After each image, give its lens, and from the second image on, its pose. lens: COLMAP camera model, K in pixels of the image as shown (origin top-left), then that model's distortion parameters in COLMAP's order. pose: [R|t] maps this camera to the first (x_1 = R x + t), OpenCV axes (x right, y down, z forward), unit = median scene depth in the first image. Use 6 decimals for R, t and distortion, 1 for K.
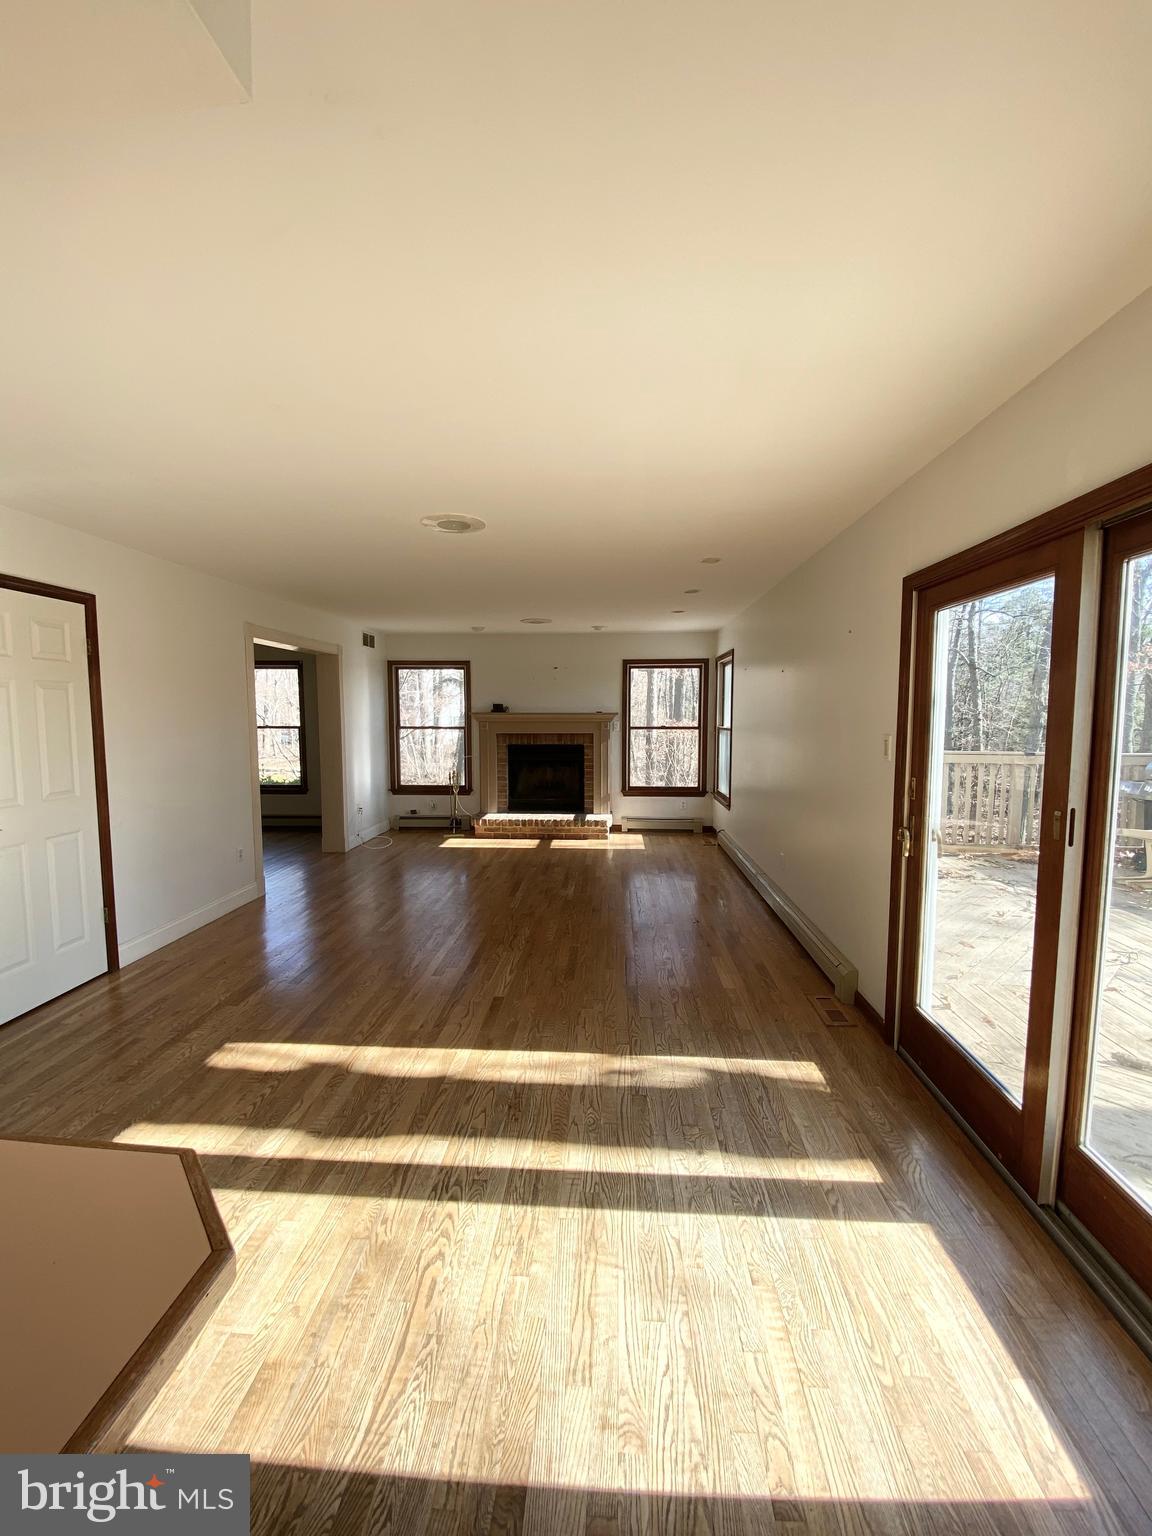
lens RADIAL K [[616.1, 0, 576.2], [0, 616.1, 765.3], [0, 0, 1]] dist [0.035890, -0.028742]
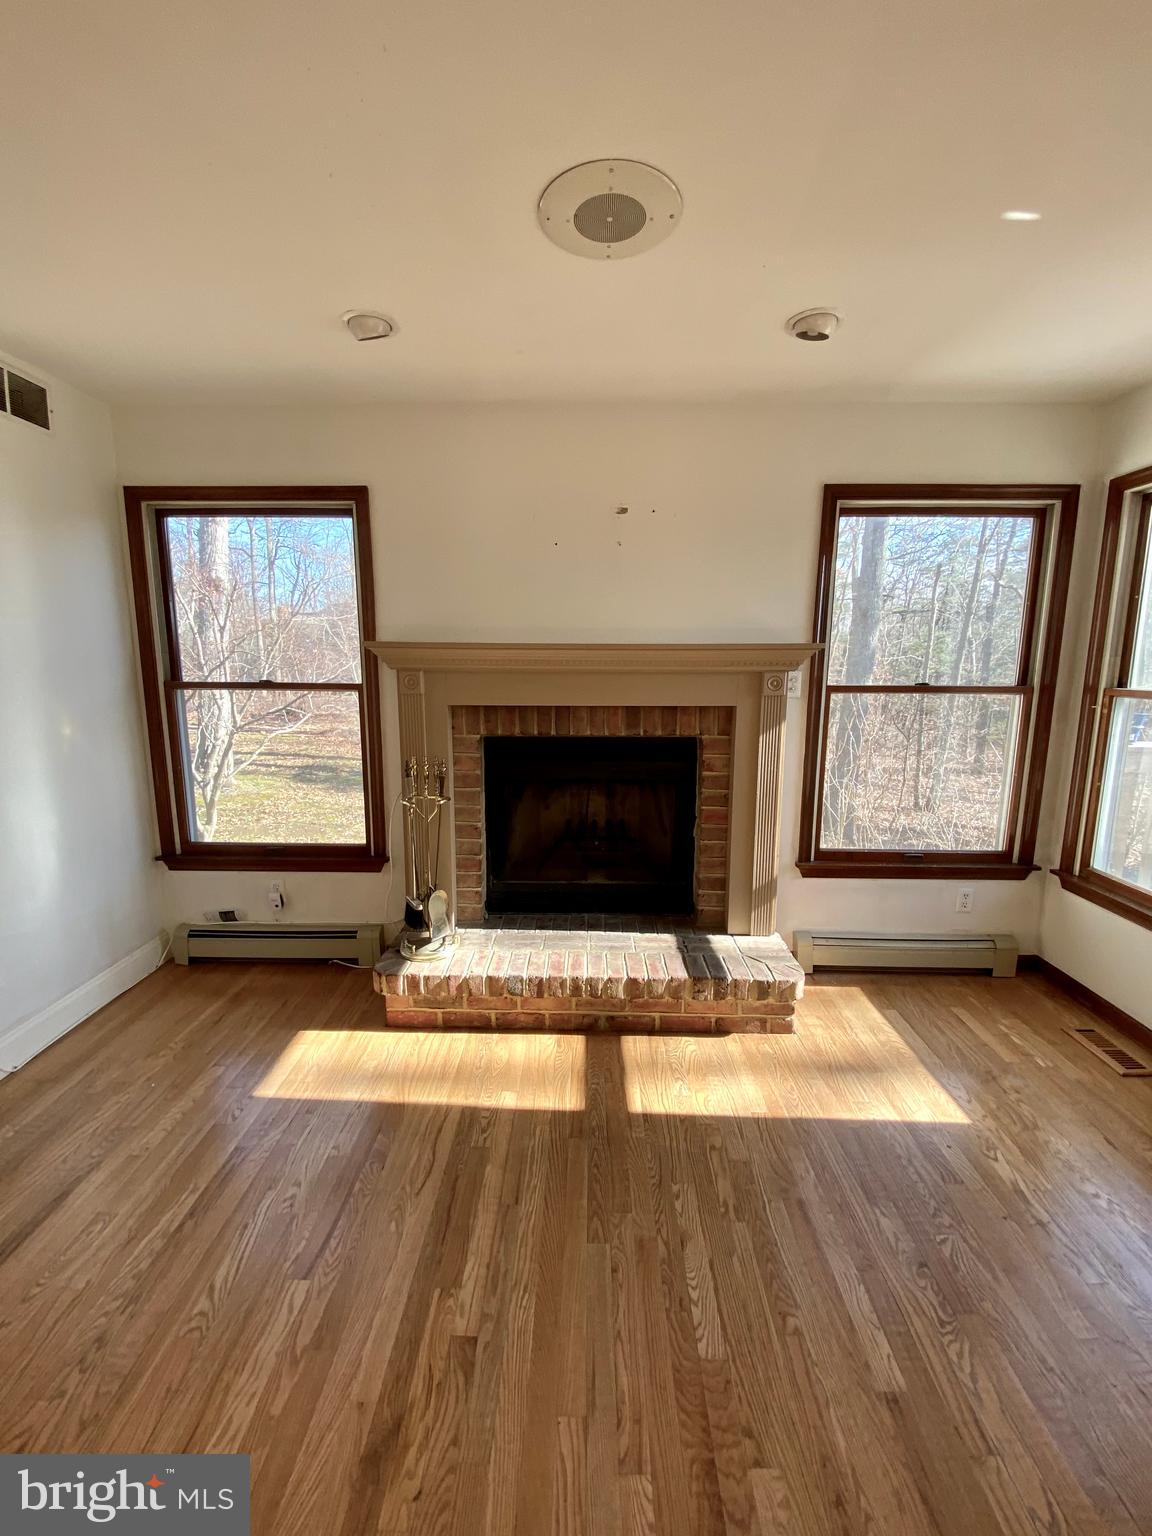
lens RADIAL K [[616.1, 0, 576.2], [0, 616.1, 765.3], [0, 0, 1]] dist [0.035890, -0.028742]
pose [[0.999182, -0.003637, 0.040267, -0.073891], [0.000309, 0.996604, 0.082337, -0.047424], [-0.040430, -0.082257, 0.995791, 0.661734]]
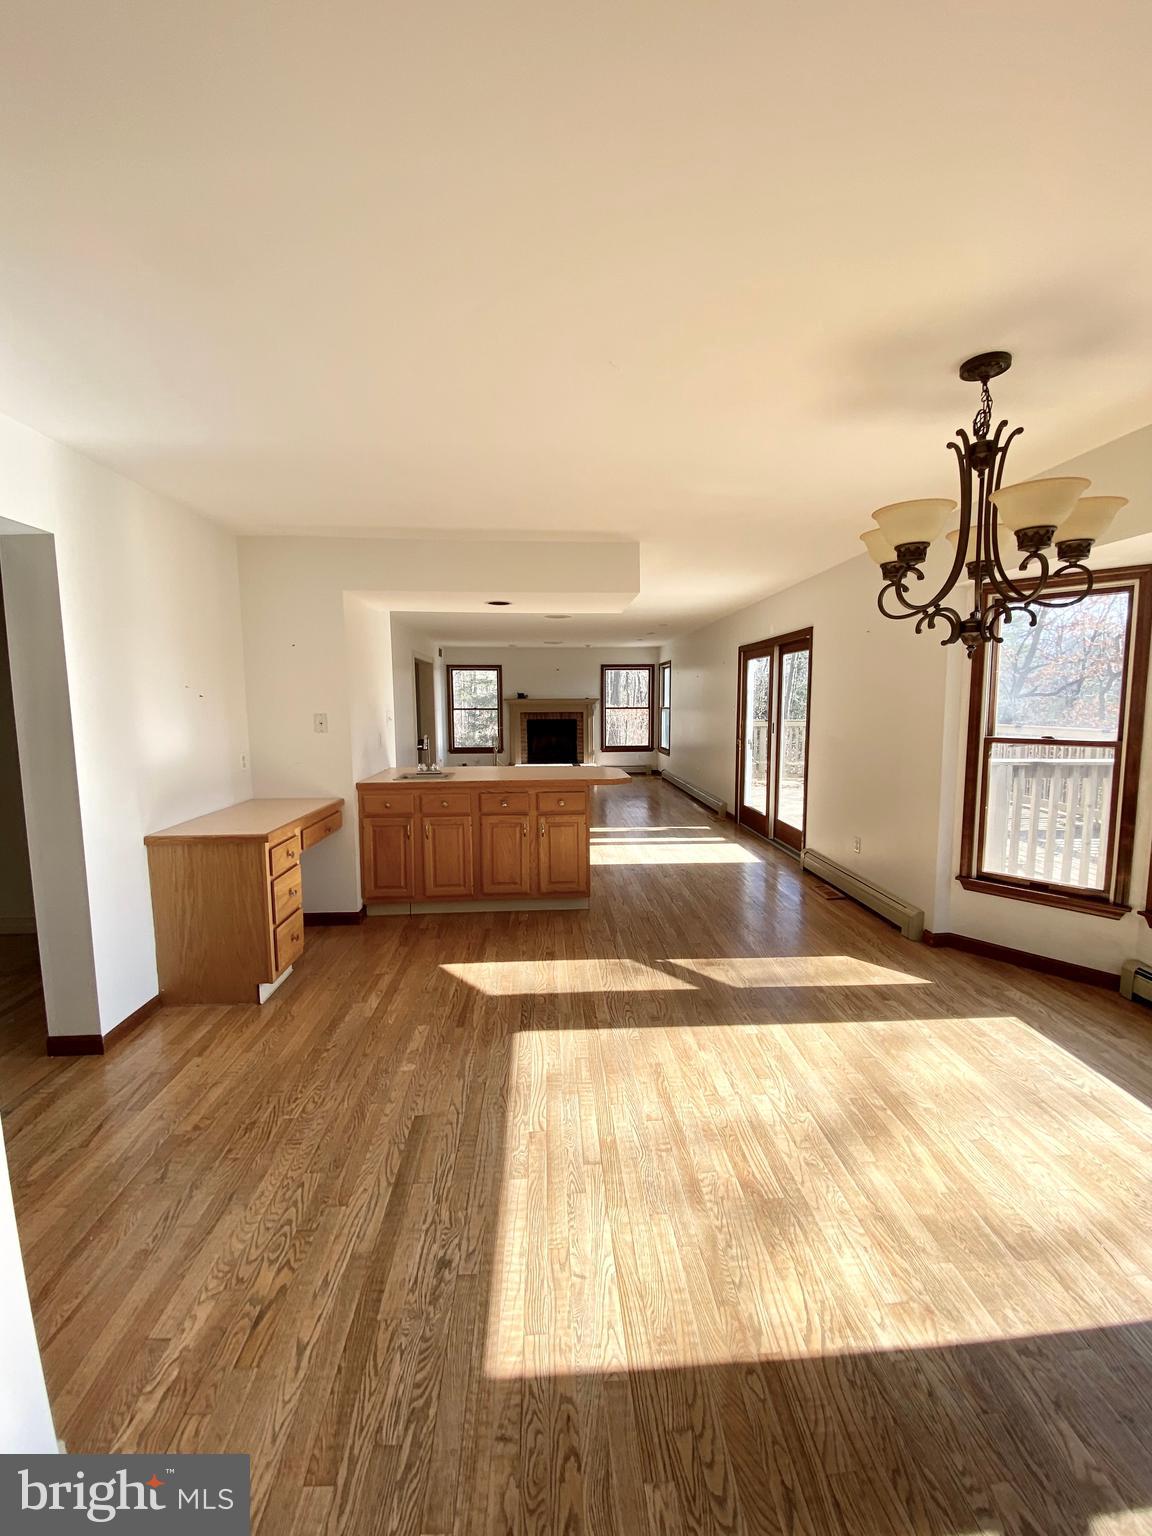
lens RADIAL K [[616.1, 0, 576.2], [0, 616.1, 765.3], [0, 0, 1]] dist [0.035890, -0.028742]
pose [[0.993470, -0.017905, 0.112681, -0.168222], [0.015640, 0.999658, 0.020952, 0.051368], [-0.113017, -0.019053, 0.993410, -0.557344]]
